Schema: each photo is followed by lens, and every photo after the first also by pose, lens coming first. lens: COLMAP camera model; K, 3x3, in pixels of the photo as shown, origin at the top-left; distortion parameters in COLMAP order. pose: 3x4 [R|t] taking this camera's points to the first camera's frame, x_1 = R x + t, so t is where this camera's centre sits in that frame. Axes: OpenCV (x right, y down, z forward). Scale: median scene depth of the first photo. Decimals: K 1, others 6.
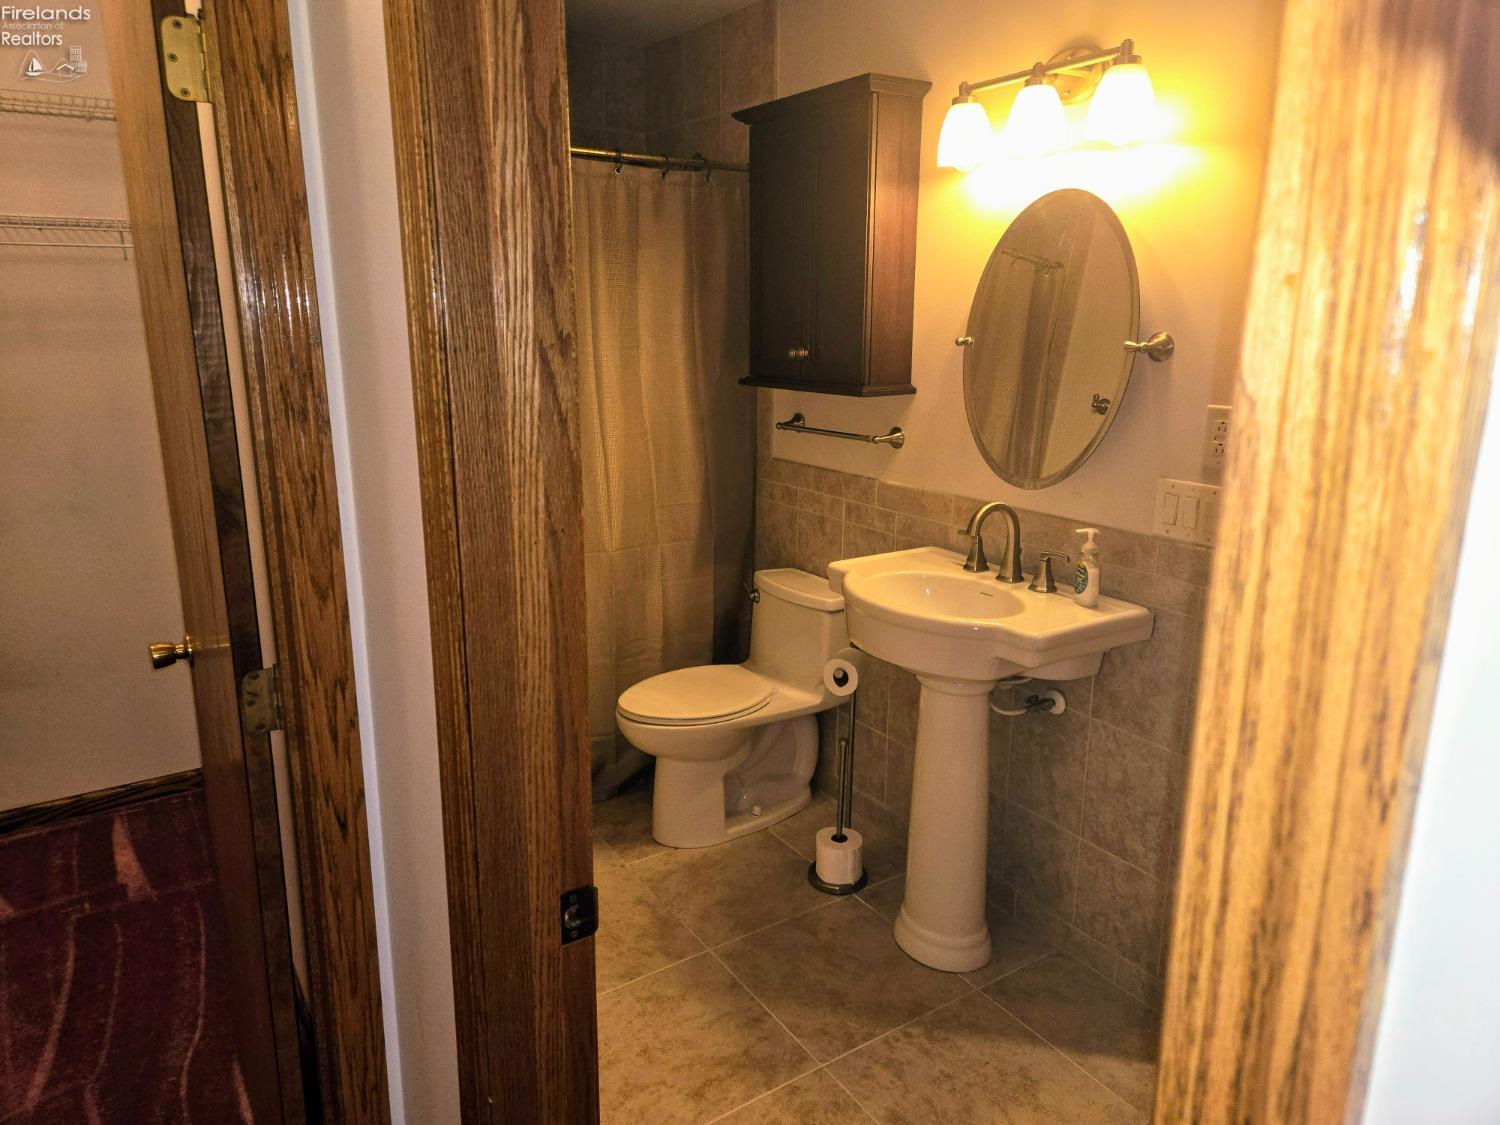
lens RADIAL K [[1002.0, 0, 745.5], [0, 1002.0, 561.3], [0, 0, 1]] dist [0.062854, -0.023626]
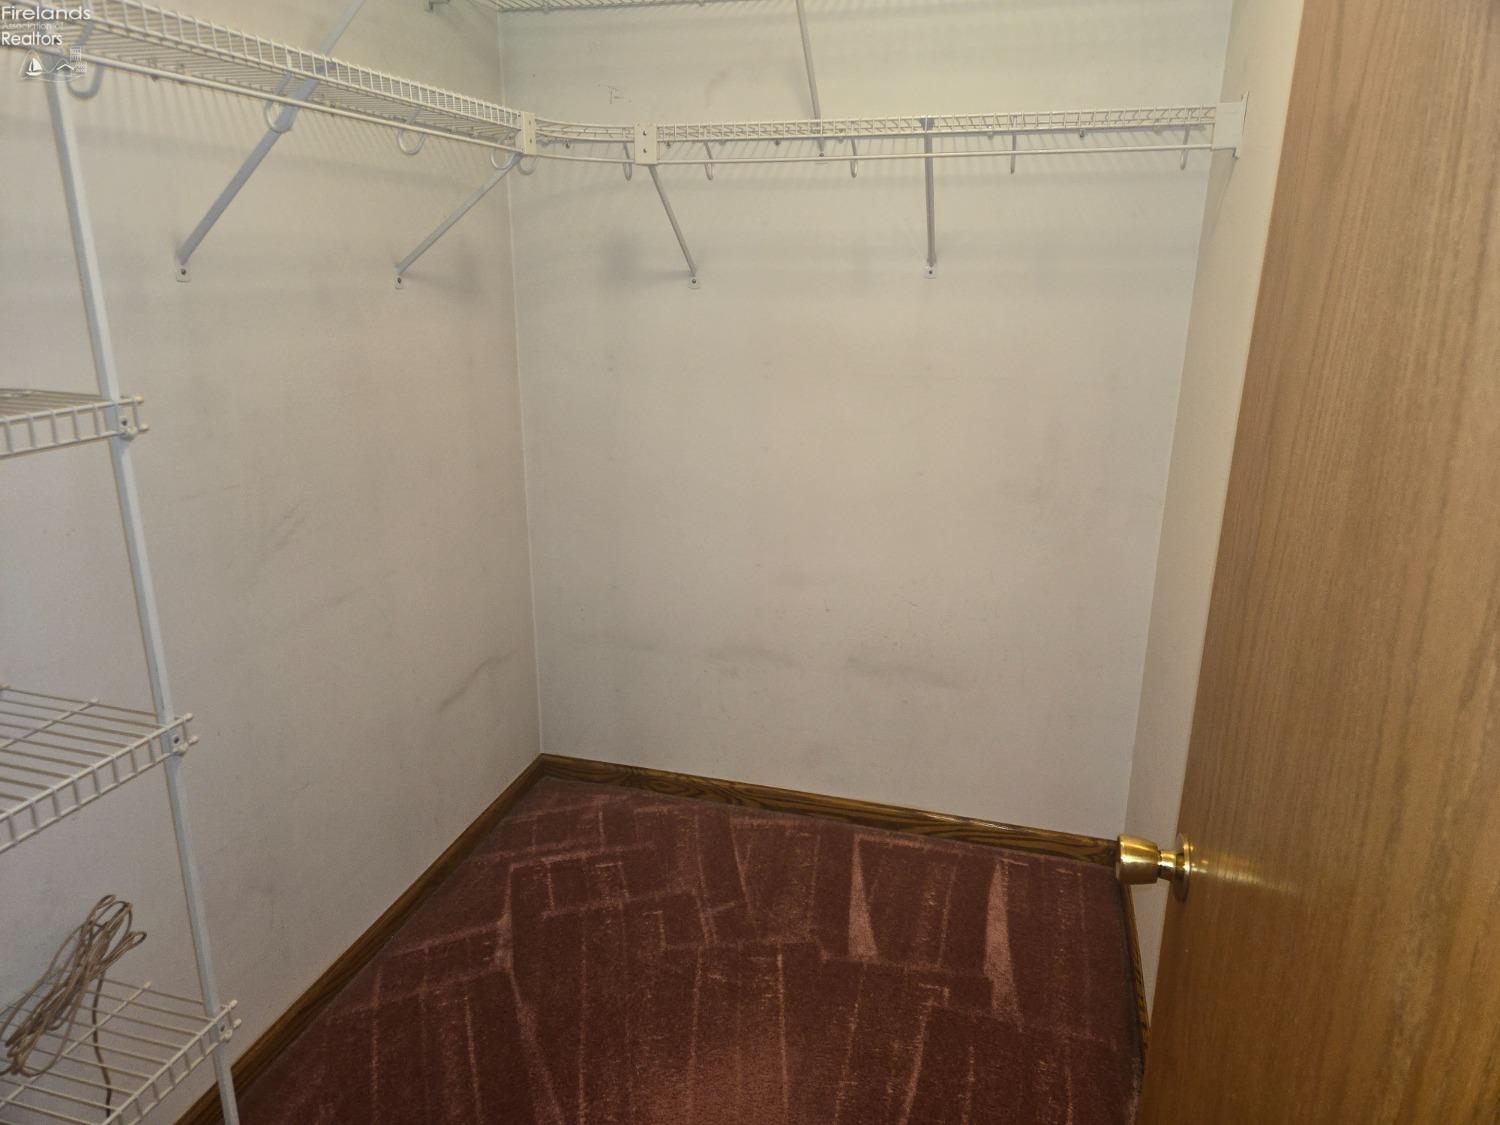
lens RADIAL K [[1002.0, 0, 746.7], [0, 1002.0, 557.8], [0, 0, 1]] dist [0.062854, -0.023626]
pose [[0.656312, 0.232140, -0.717889, -0.252490], [-0.182240, 0.972093, 0.147732, -0.073633], [0.732149, 0.033870, 0.680302, 0.337966]]
